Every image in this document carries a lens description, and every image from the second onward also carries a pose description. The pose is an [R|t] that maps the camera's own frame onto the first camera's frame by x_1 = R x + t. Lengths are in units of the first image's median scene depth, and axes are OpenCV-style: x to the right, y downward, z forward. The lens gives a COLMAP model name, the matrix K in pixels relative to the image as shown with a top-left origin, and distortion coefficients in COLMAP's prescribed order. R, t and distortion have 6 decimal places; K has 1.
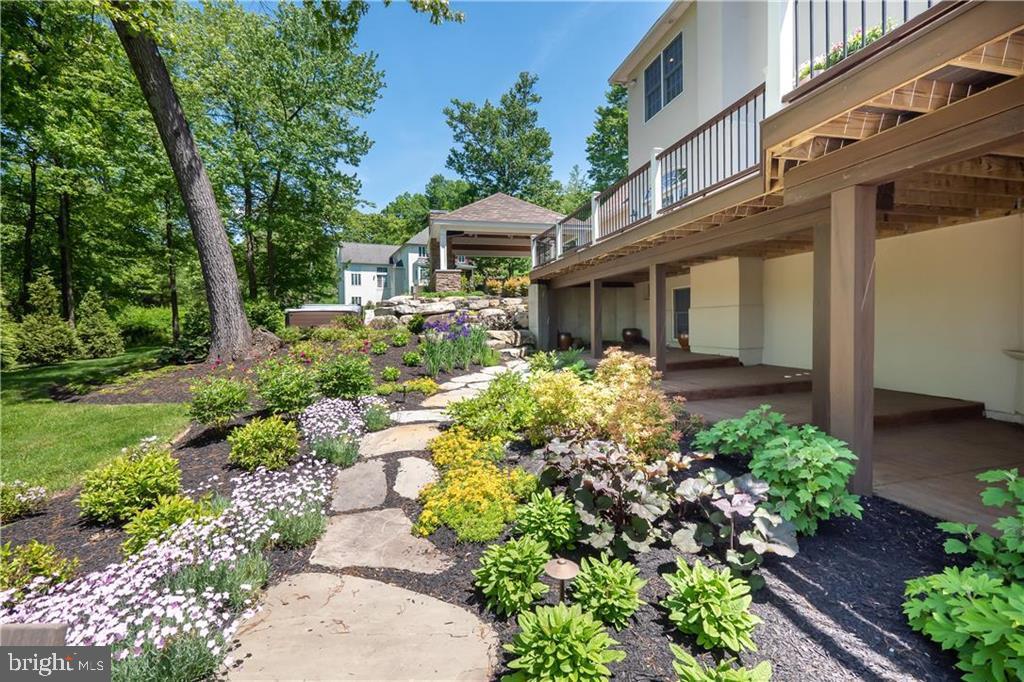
lens RADIAL K [[425.0, 0, 512.0], [0, 425.0, 341.0], [0, 0, 1]] dist [-0.000349, -0.000168]
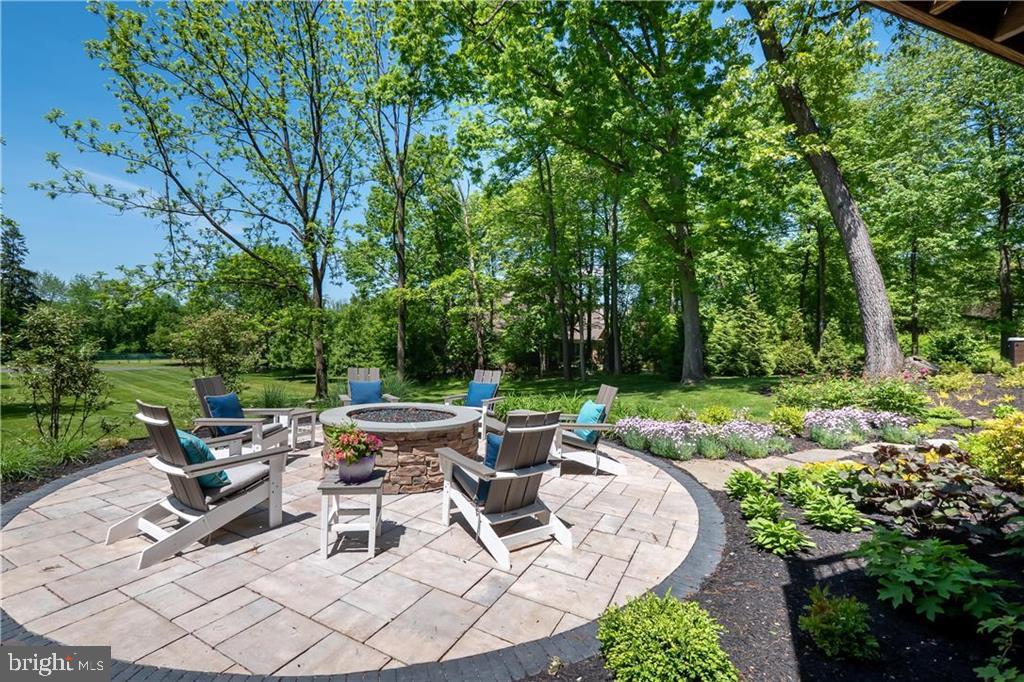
lens RADIAL K [[425.0, 0, 512.0], [0, 425.0, 341.0], [0, 0, 1]] dist [-0.000349, -0.000168]
pose [[0.097306, 0.014851, -0.995144, 0.179477], [-0.074793, 0.997170, 0.007568, -0.001923], [0.992440, 0.073693, 0.098141, -0.046927]]
